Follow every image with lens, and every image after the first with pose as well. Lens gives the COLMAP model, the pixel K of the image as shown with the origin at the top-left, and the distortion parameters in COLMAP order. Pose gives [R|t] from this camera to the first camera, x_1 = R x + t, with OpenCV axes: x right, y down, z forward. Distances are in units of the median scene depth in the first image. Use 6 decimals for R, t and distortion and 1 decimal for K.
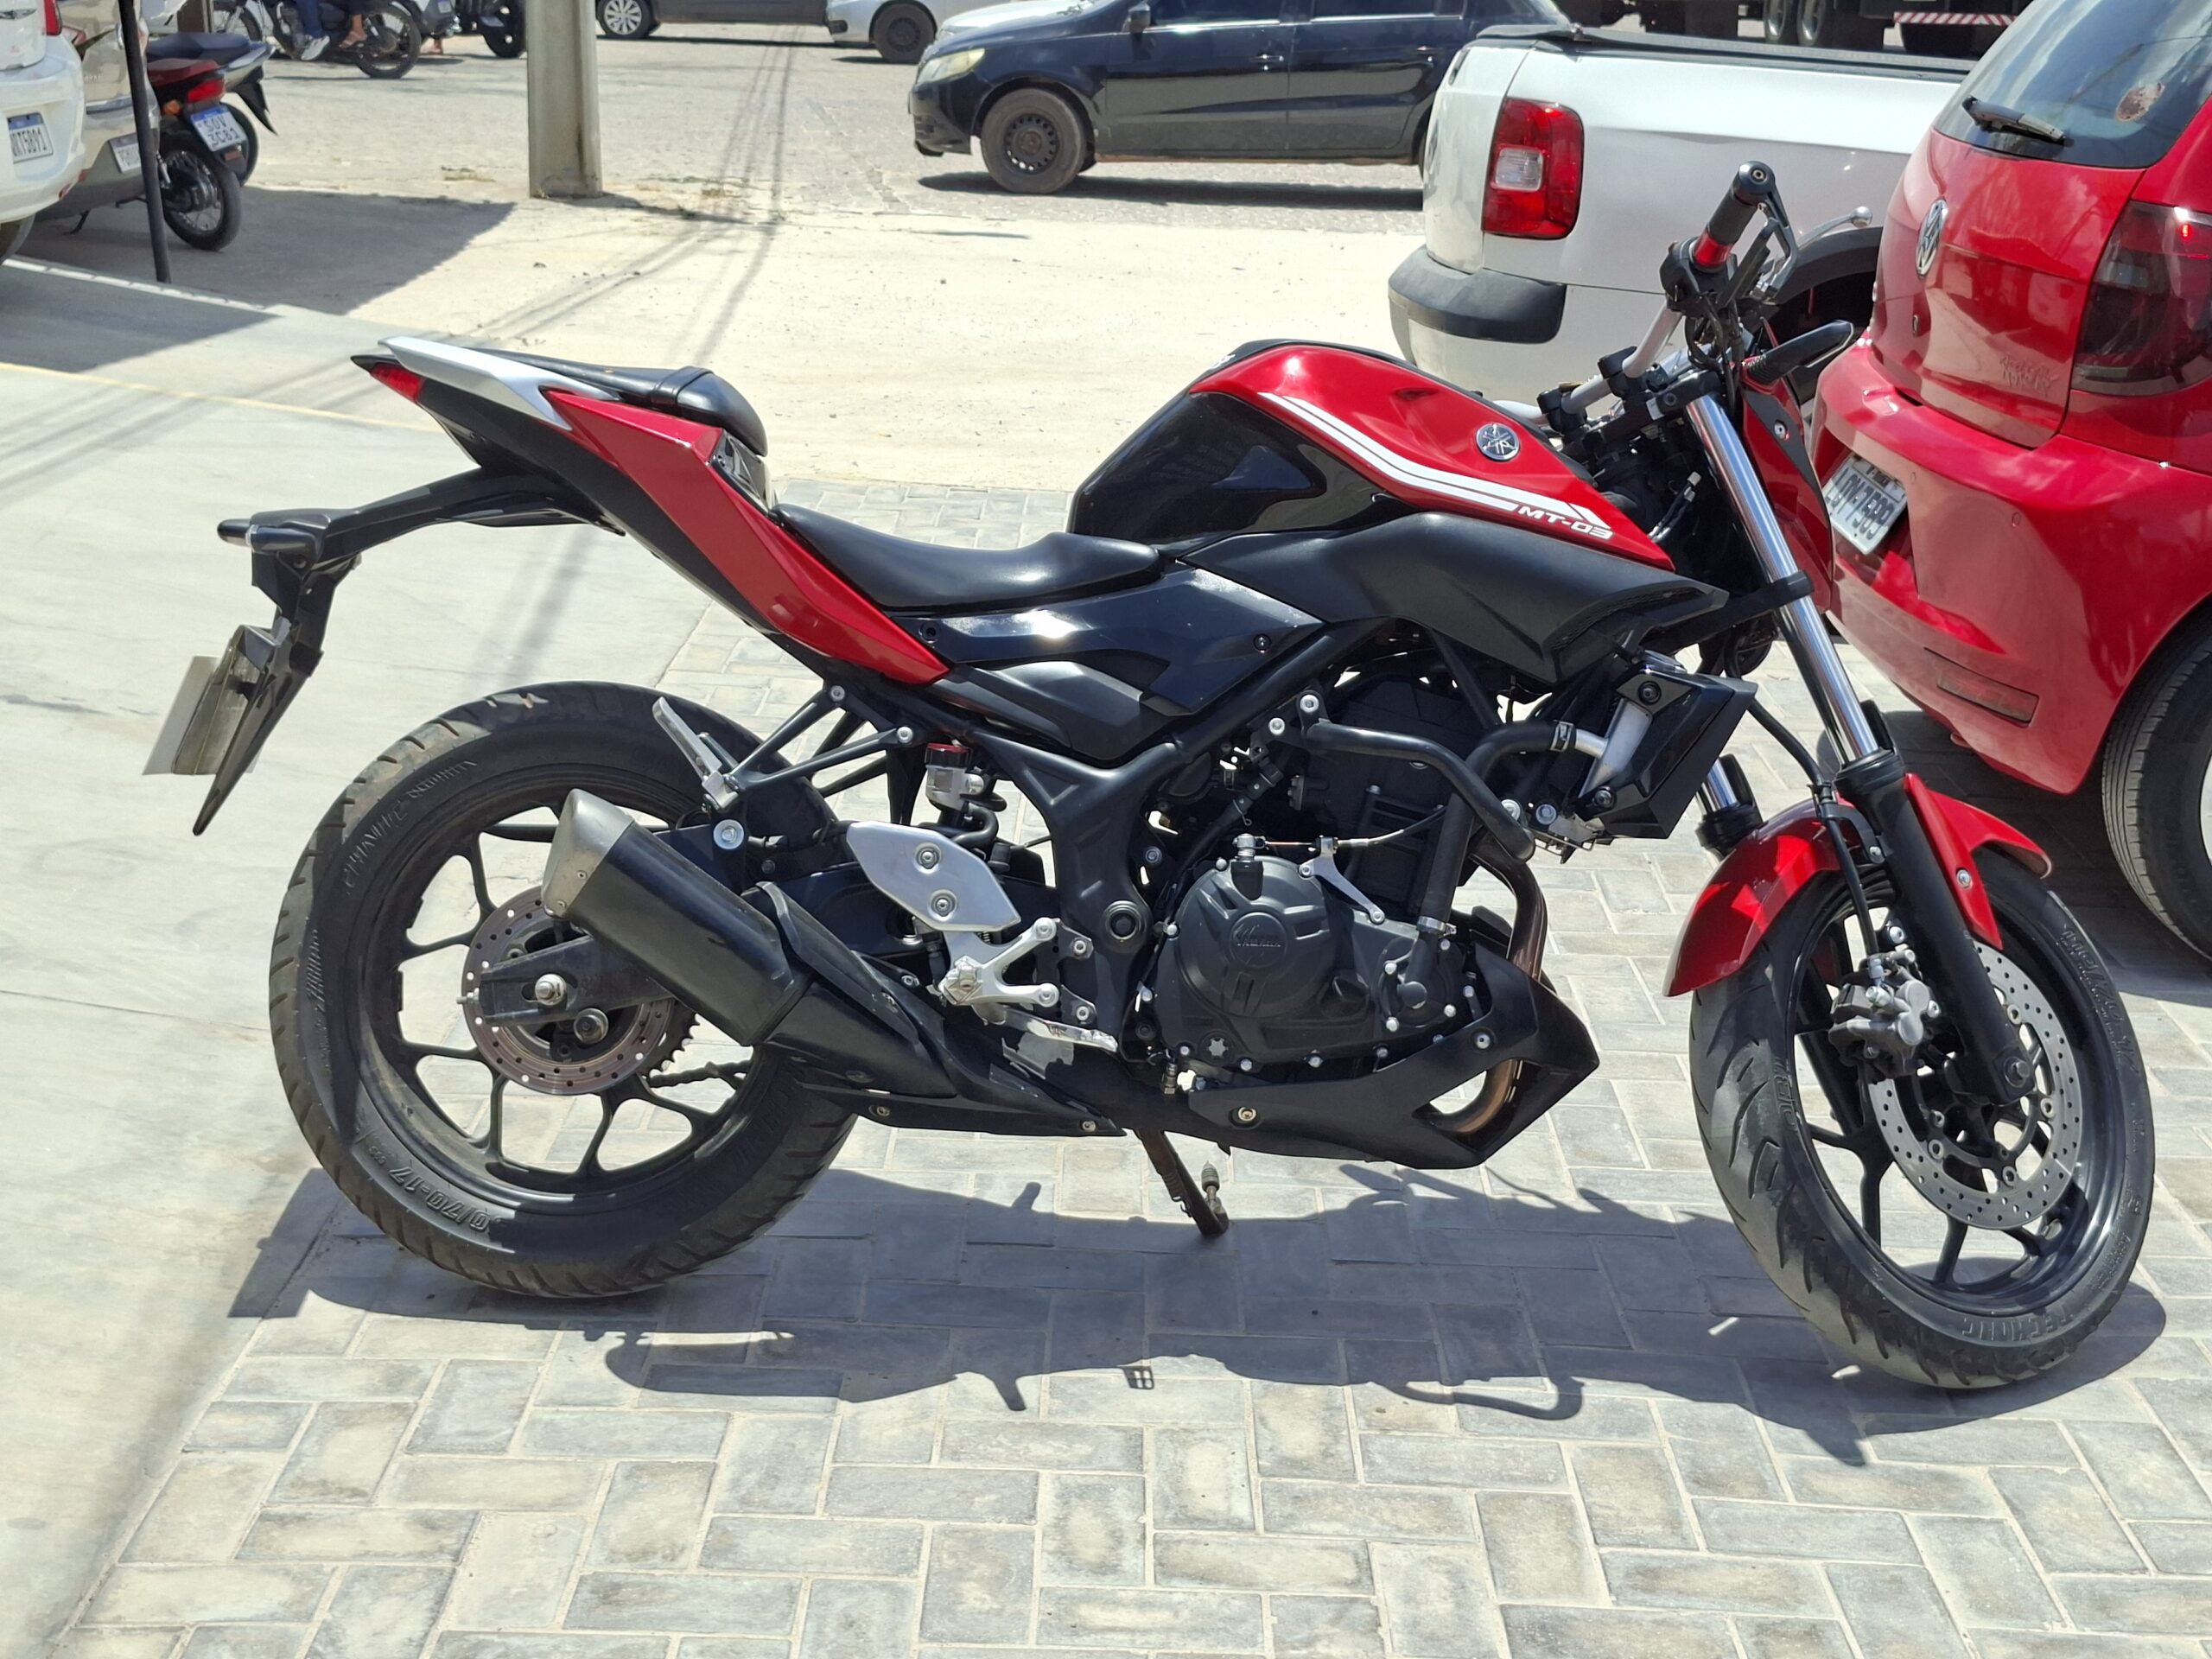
lens RADIAL K [[3046.3, 0, 1089.2], [0, 3046.3, 826.7], [0, 0, 1]] dist [0.174323, -0.415239]
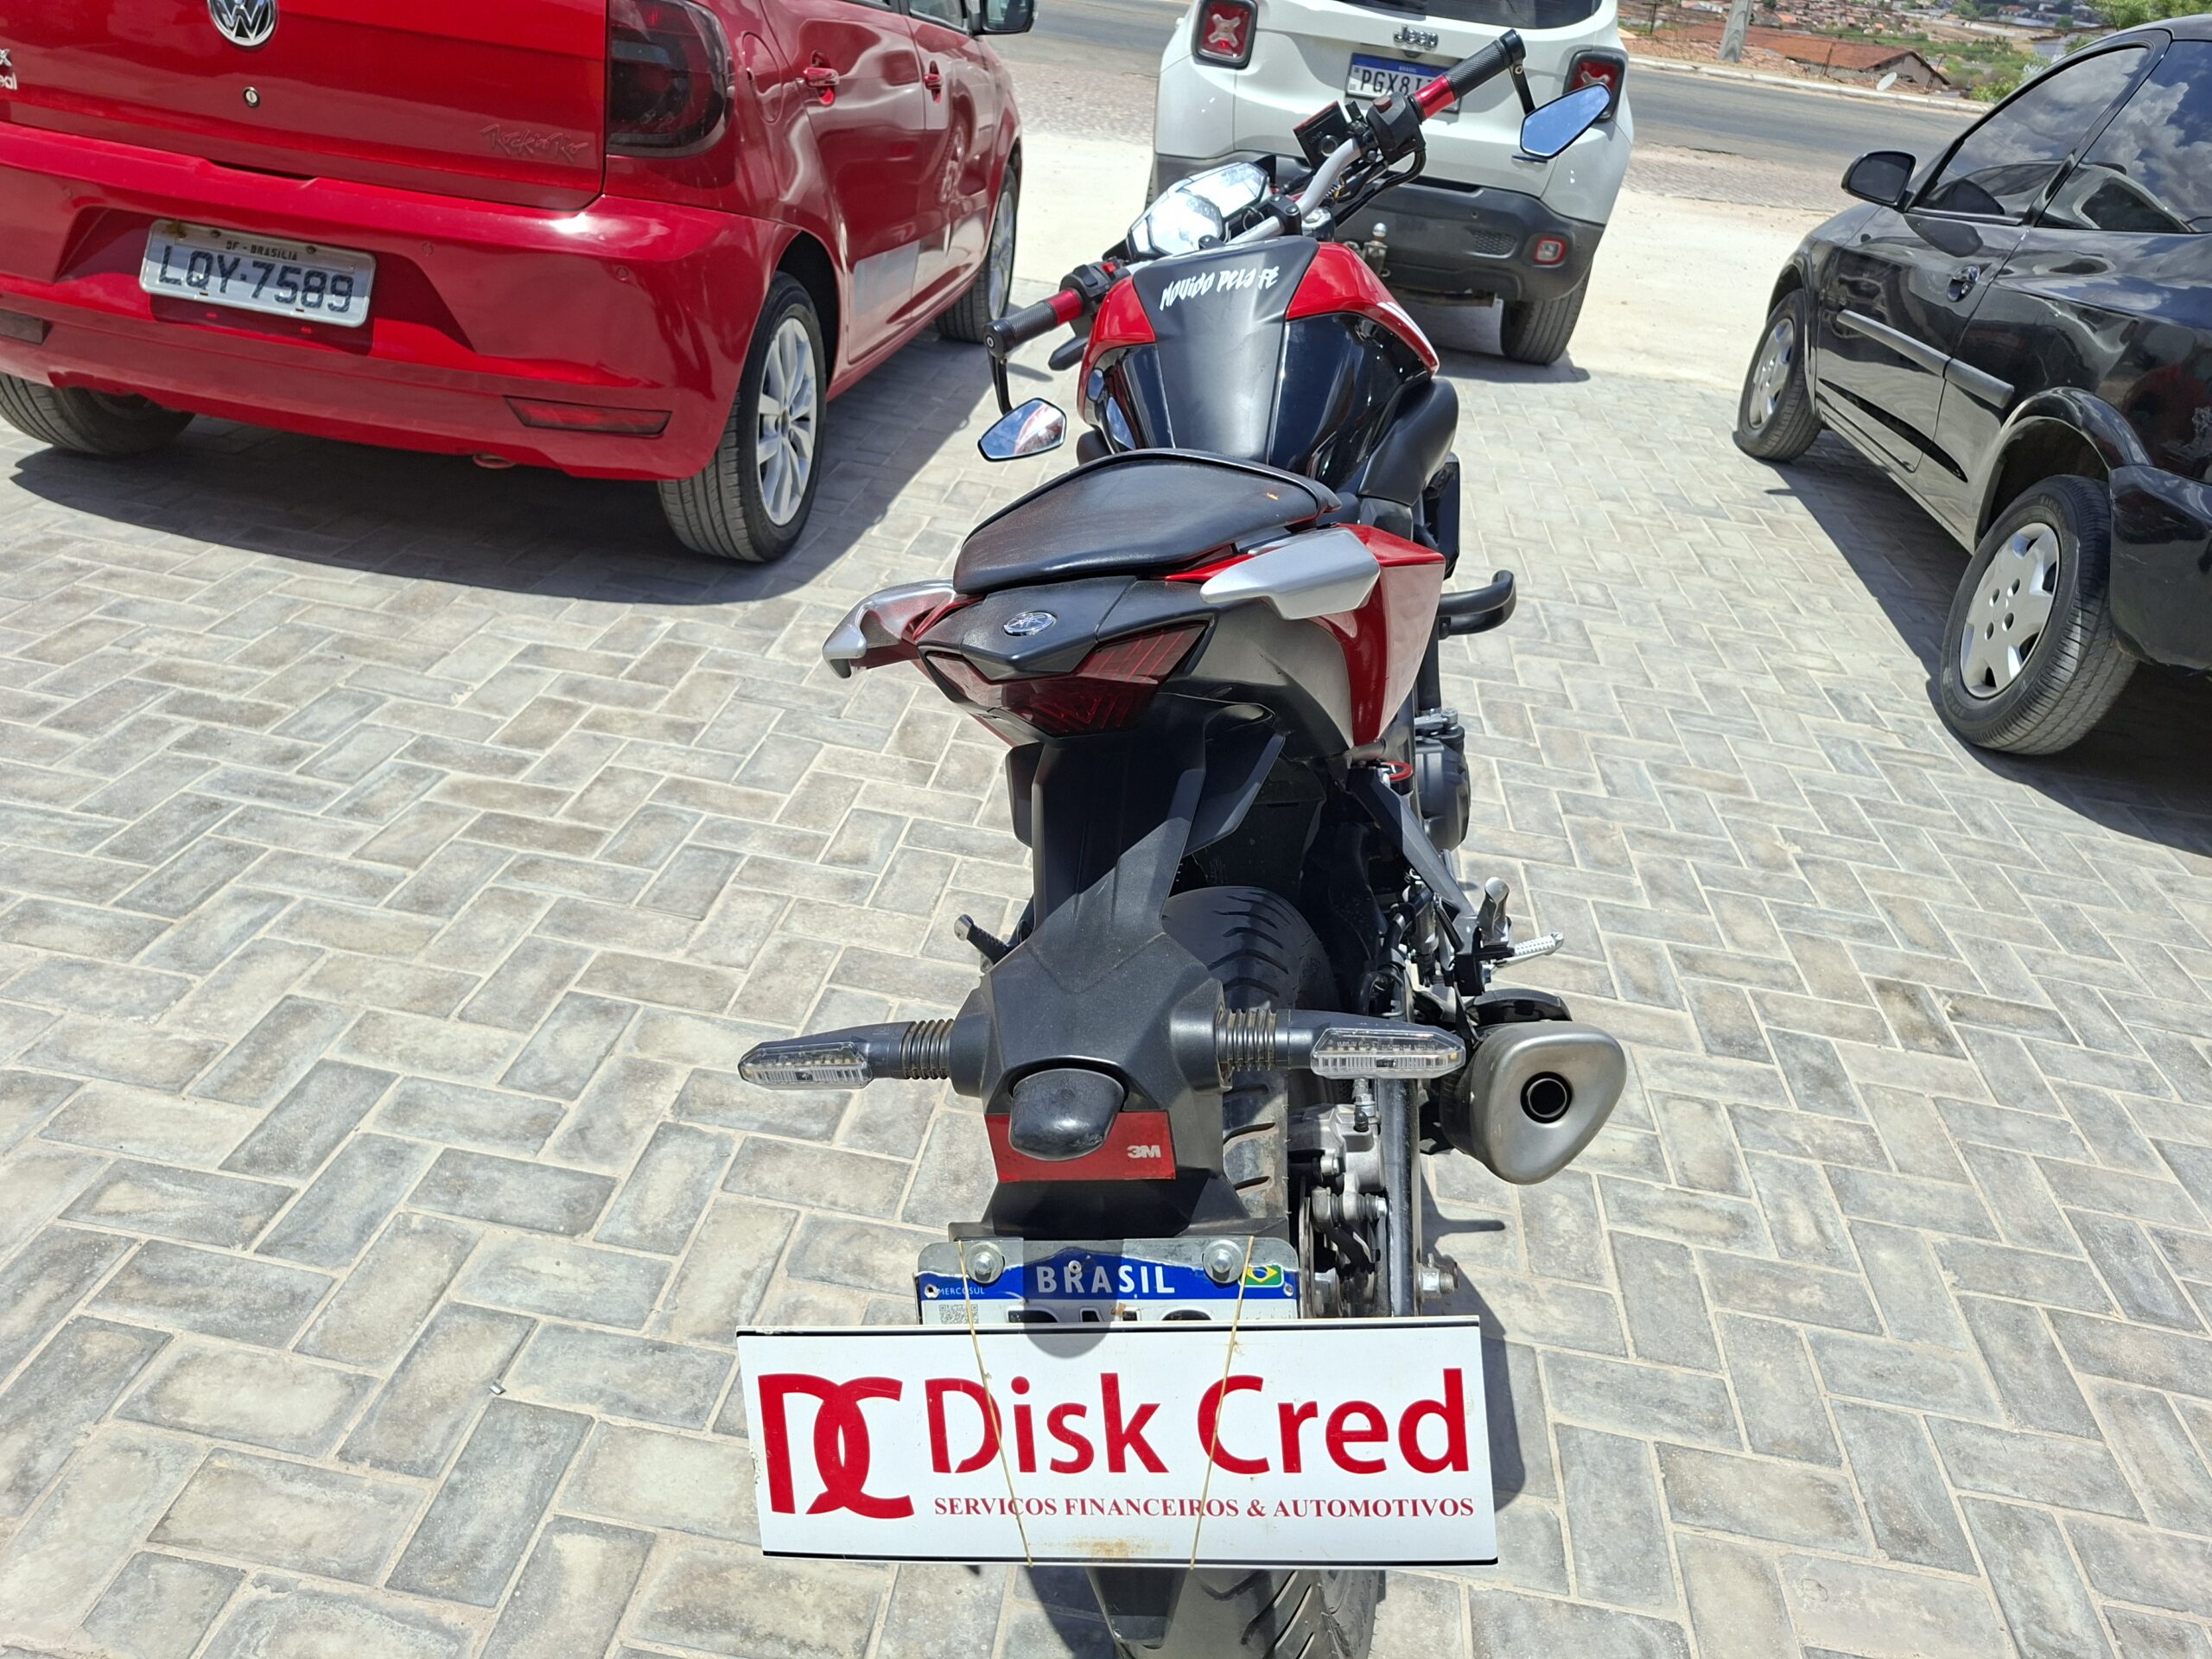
lens RADIAL K [[1550.4, 0, 1109.9], [0, 1550.4, 853.4], [0, 0, 1]] dist [0.064843, -0.075443]
pose [[0.106383, -0.510951, 0.853001, -0.472949], [0.161491, 0.855358, 0.492223, -0.251531], [-0.981124, 0.085388, 0.173509, 1.010094]]
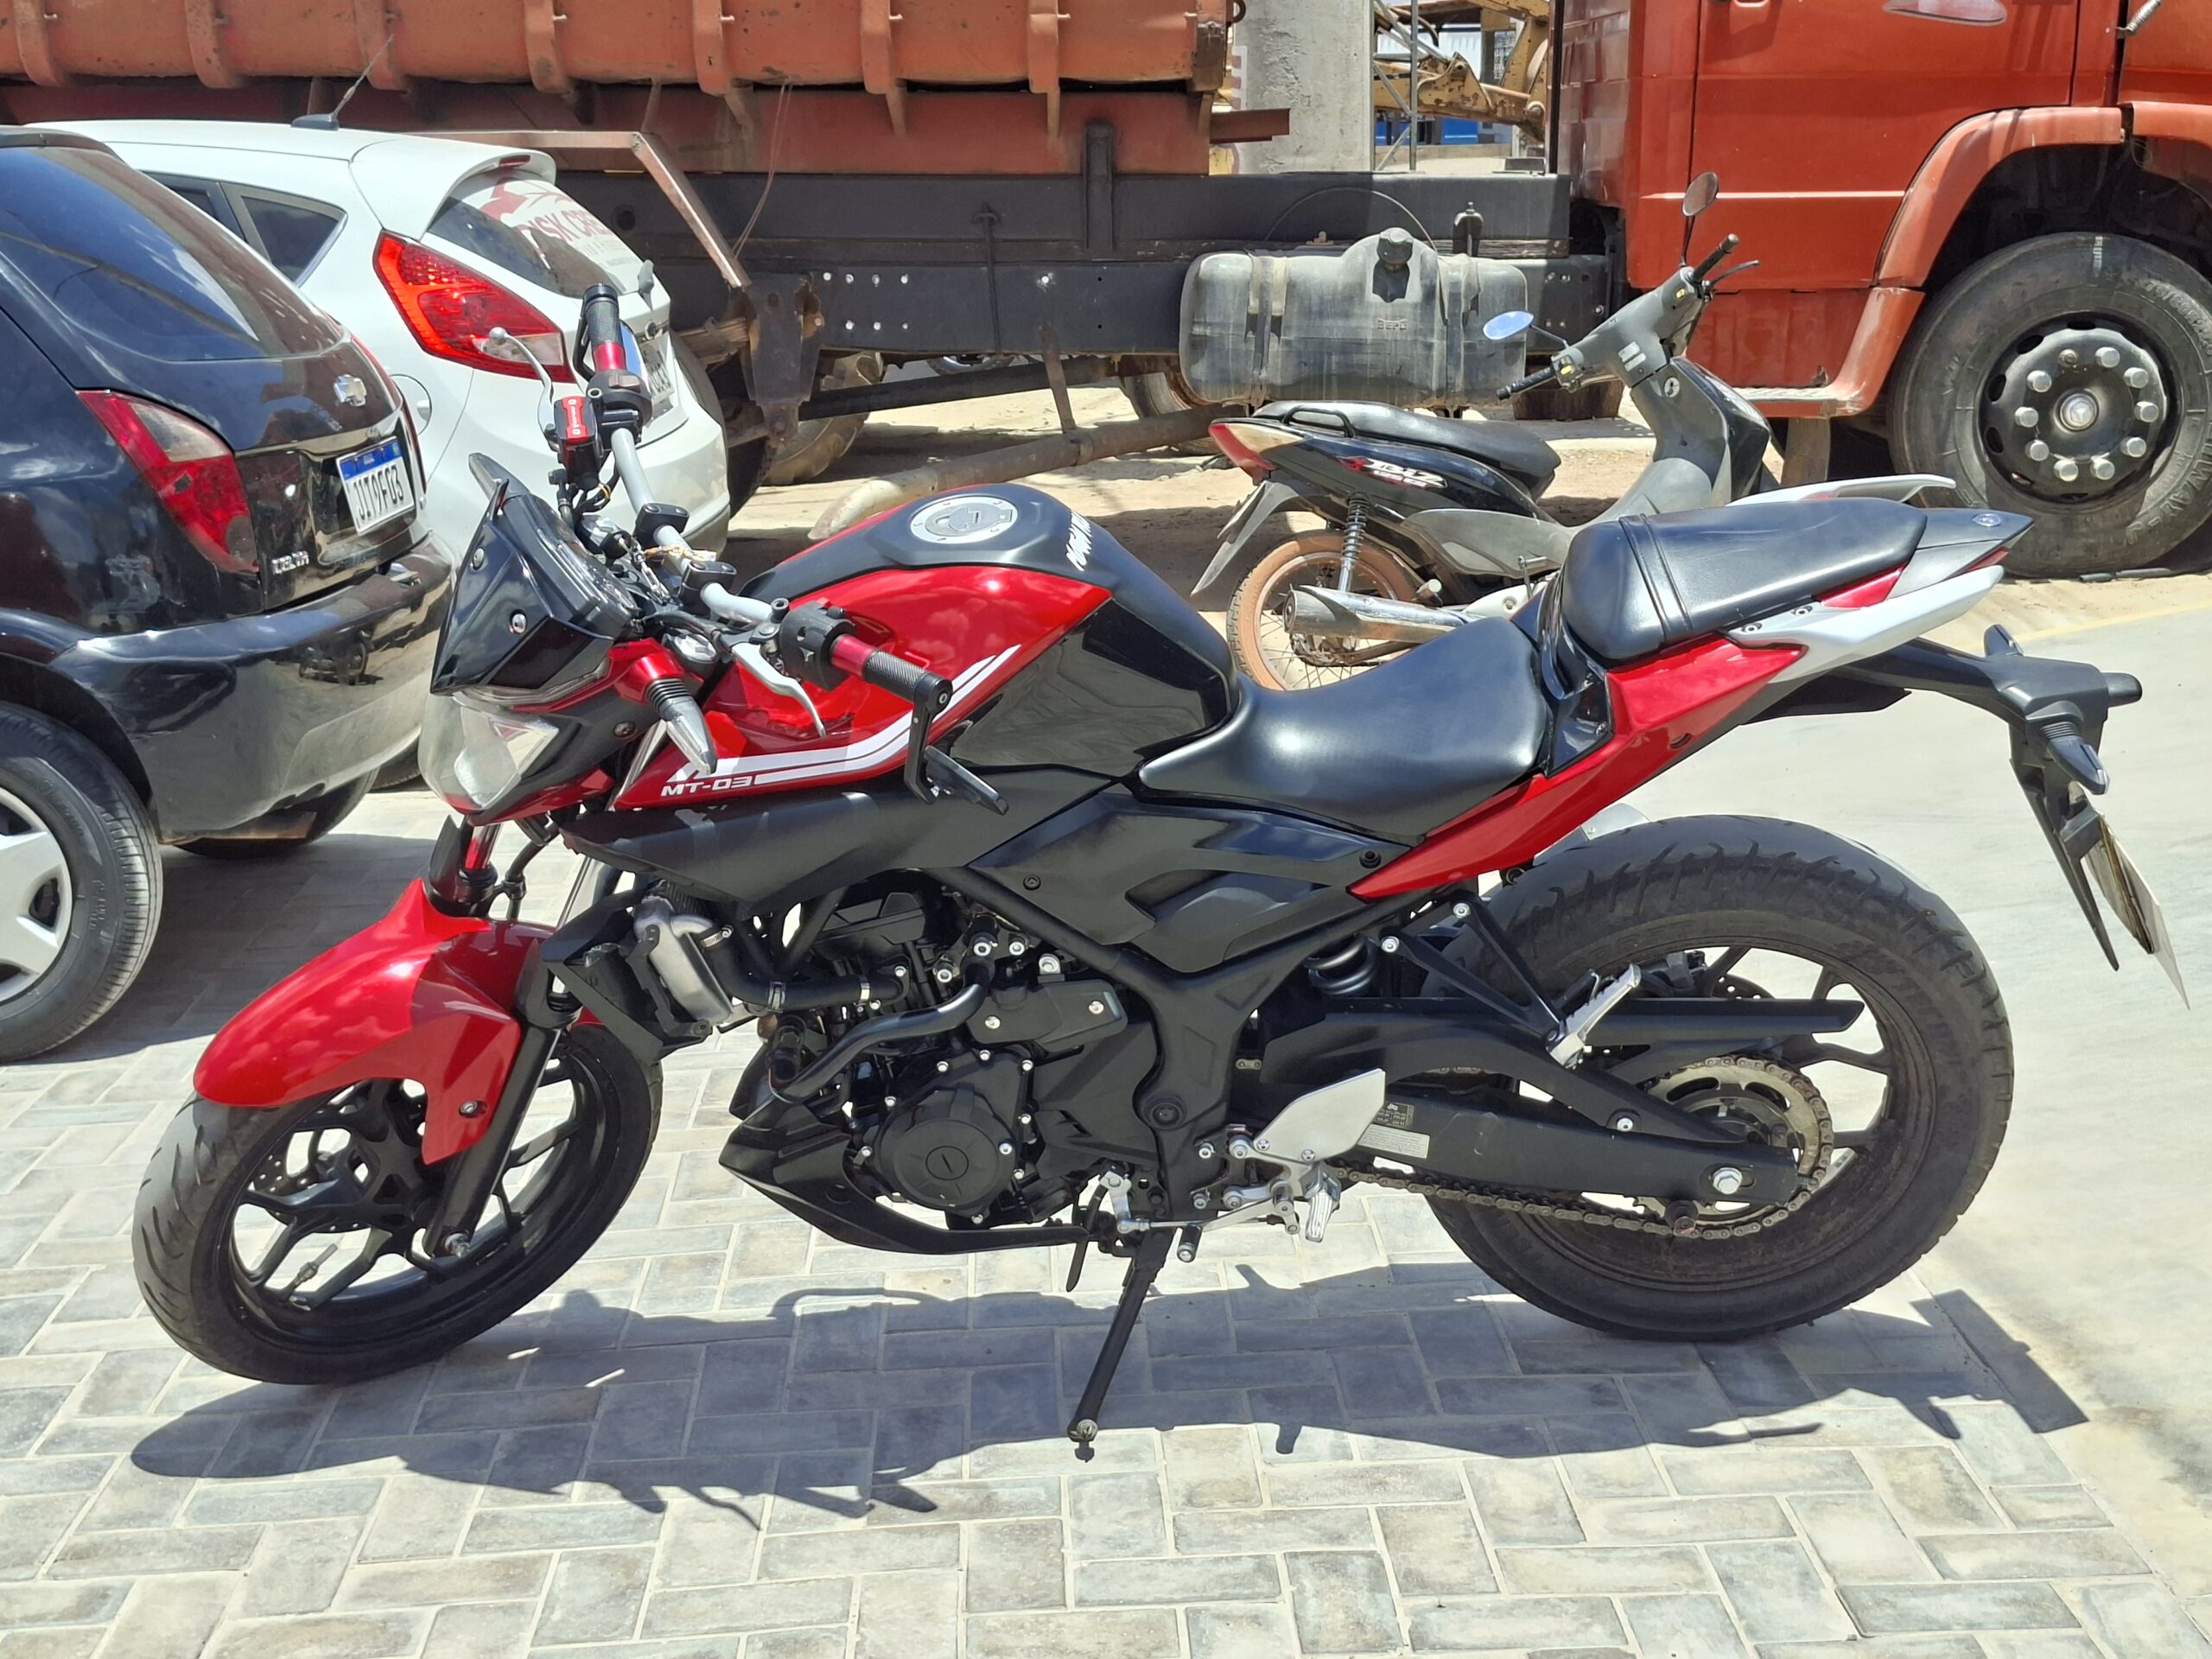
lens RADIAL K [[3053.8, 0, 1107.8], [0, 3053.8, 873.2], [0, 0, 1]] dist [0.182163, -0.385064]
pose [[-0.998585, 0.019755, -0.049366, 0.086877], [-0.007385, 0.867900, 0.496684, -0.547735], [0.052657, 0.496346, -0.866526, 1.947616]]
